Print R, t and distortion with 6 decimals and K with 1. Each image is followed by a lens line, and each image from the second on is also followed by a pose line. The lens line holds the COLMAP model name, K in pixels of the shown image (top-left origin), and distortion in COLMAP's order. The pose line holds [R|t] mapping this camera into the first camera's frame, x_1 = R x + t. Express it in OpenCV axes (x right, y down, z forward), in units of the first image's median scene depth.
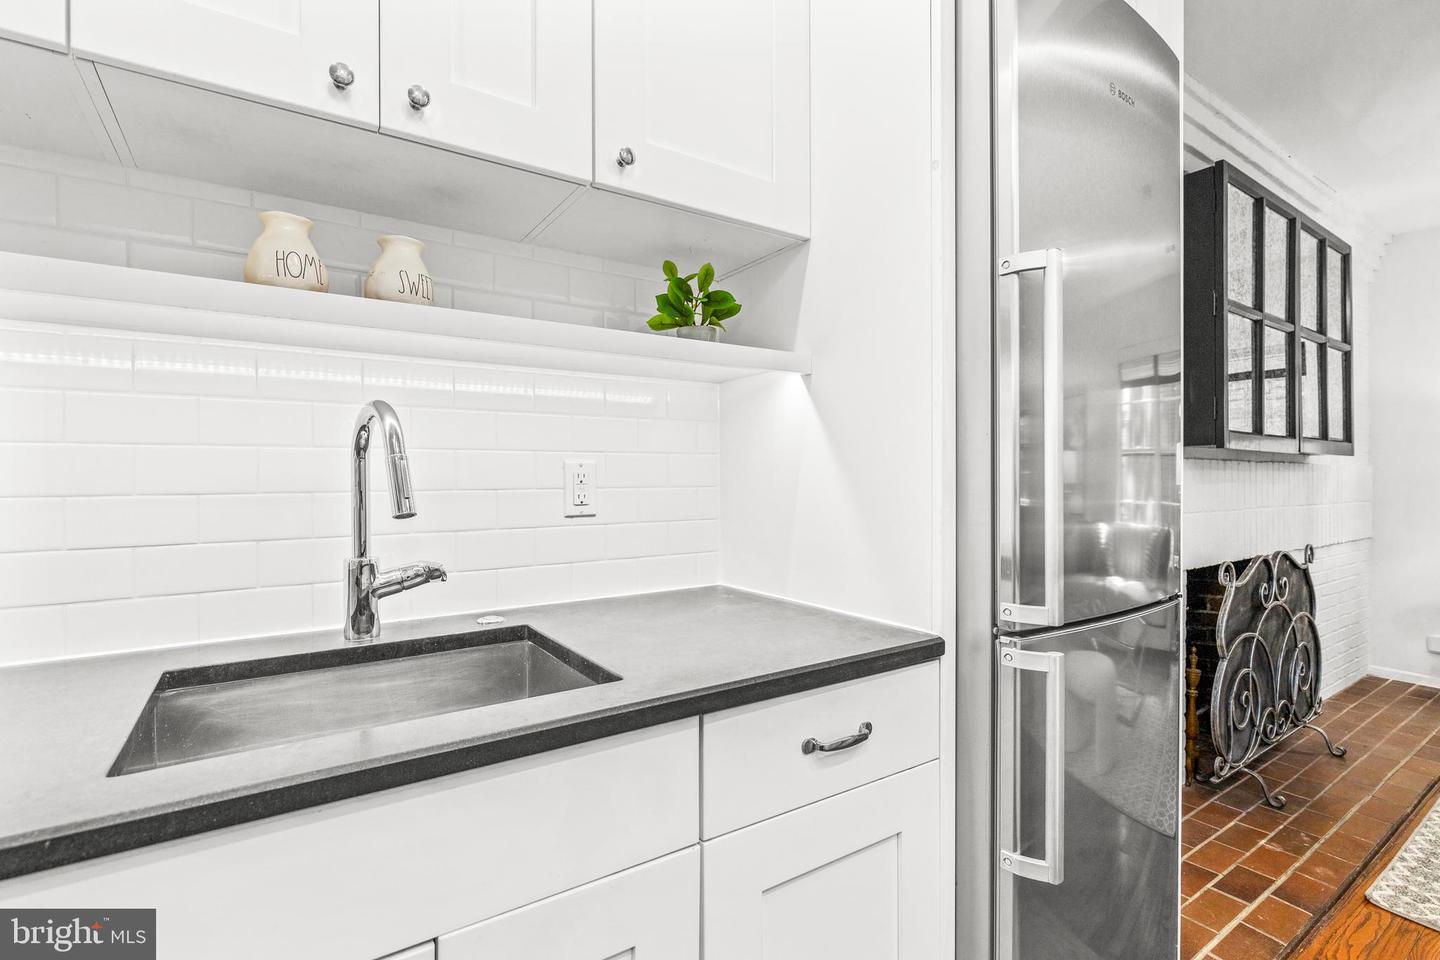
lens RADIAL K [[663.3, 0, 716.4], [0, 663.3, 480.7], [0, 0, 1]] dist [-0.003078, -0.000233]
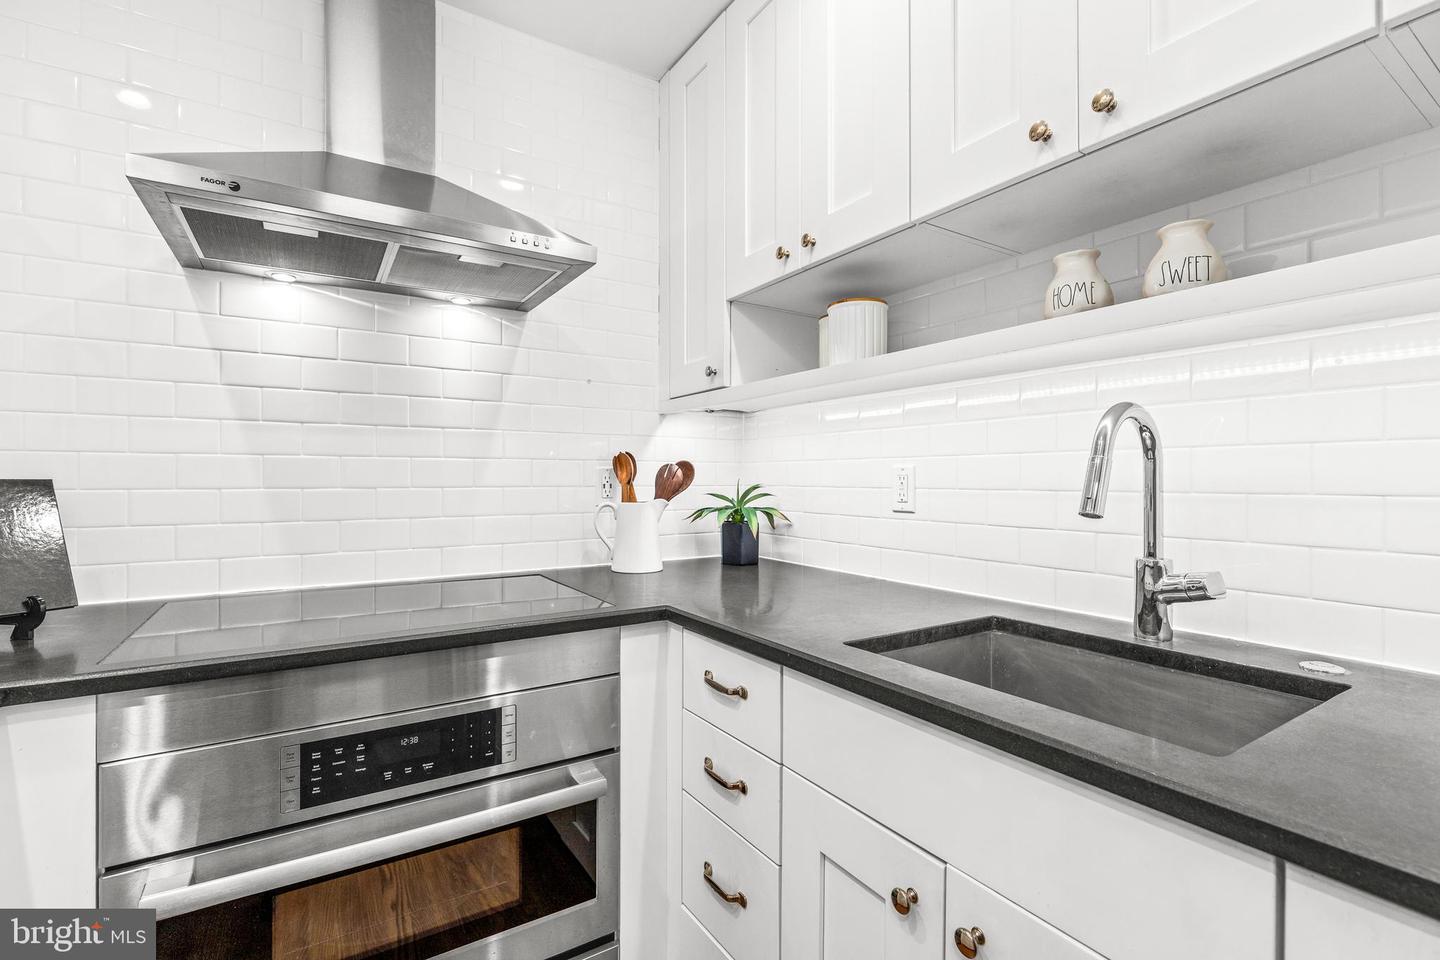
lens RADIAL K [[641.7, 0, 709.2], [0, 641.7, 478.6], [0, 0, 1]] dist [-0.001898, -0.000596]
pose [[-0.024890, 0.006053, -0.999672, 0.458450], [-0.006982, 0.999956, 0.006228, -0.006074], [0.999666, 0.007135, -0.024847, 0.362055]]
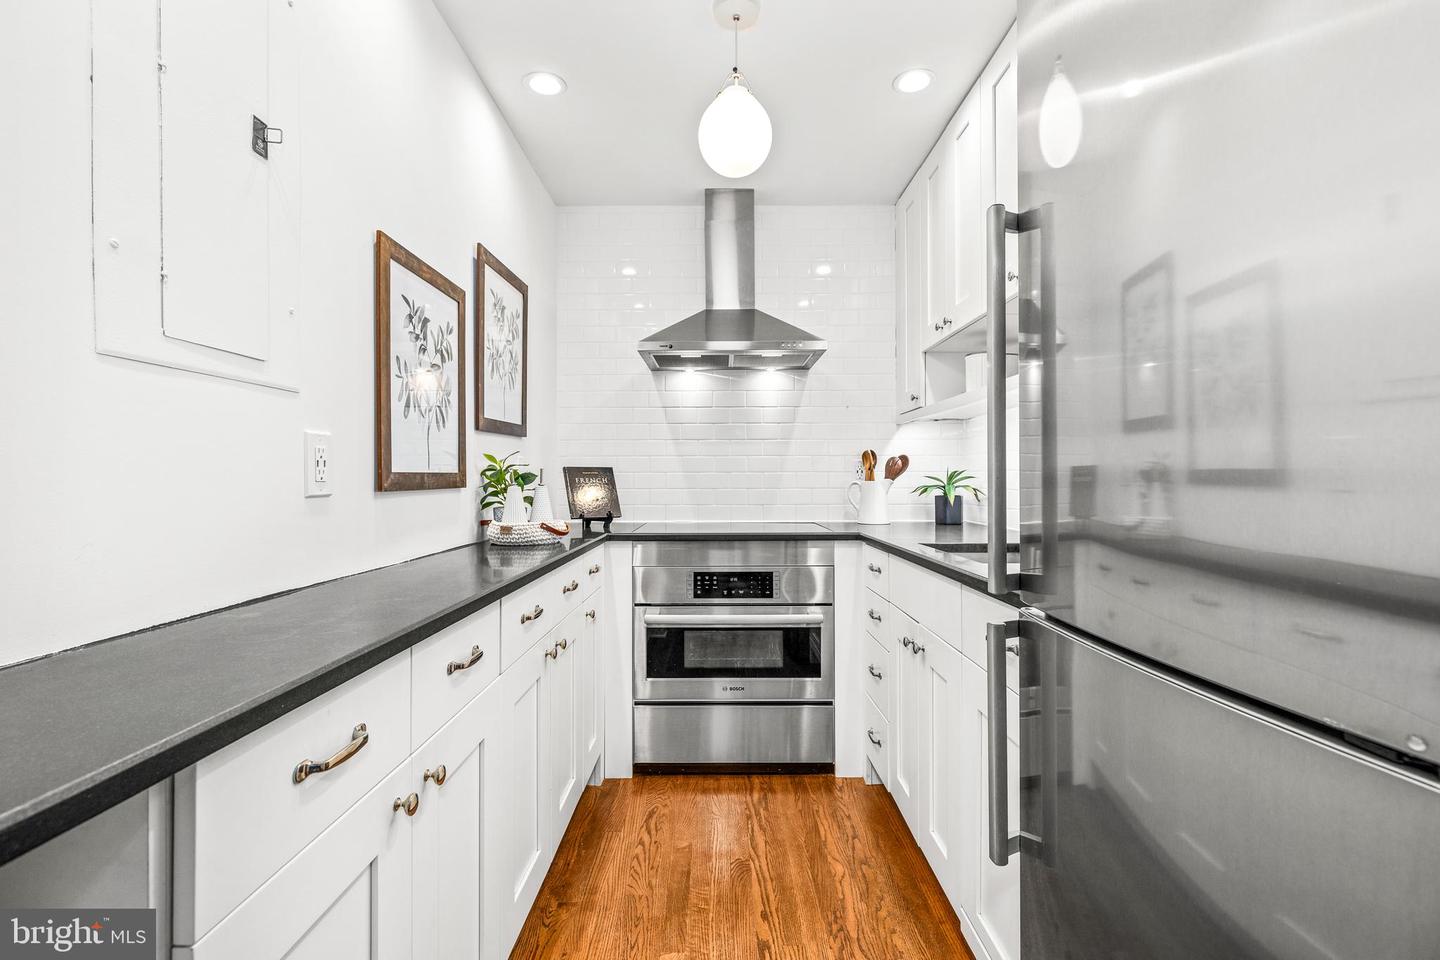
lens RADIAL K [[663.5, 0, 724.1], [0, 663.5, 476.6], [0, 0, 1]] dist [0.001282, -0.000093]
pose [[-0.545166, 0.002627, -0.838324, 0.821357], [0.001218, 0.999997, 0.002342, 0.011091], [0.838327, 0.000255, -0.545168, 0.637704]]
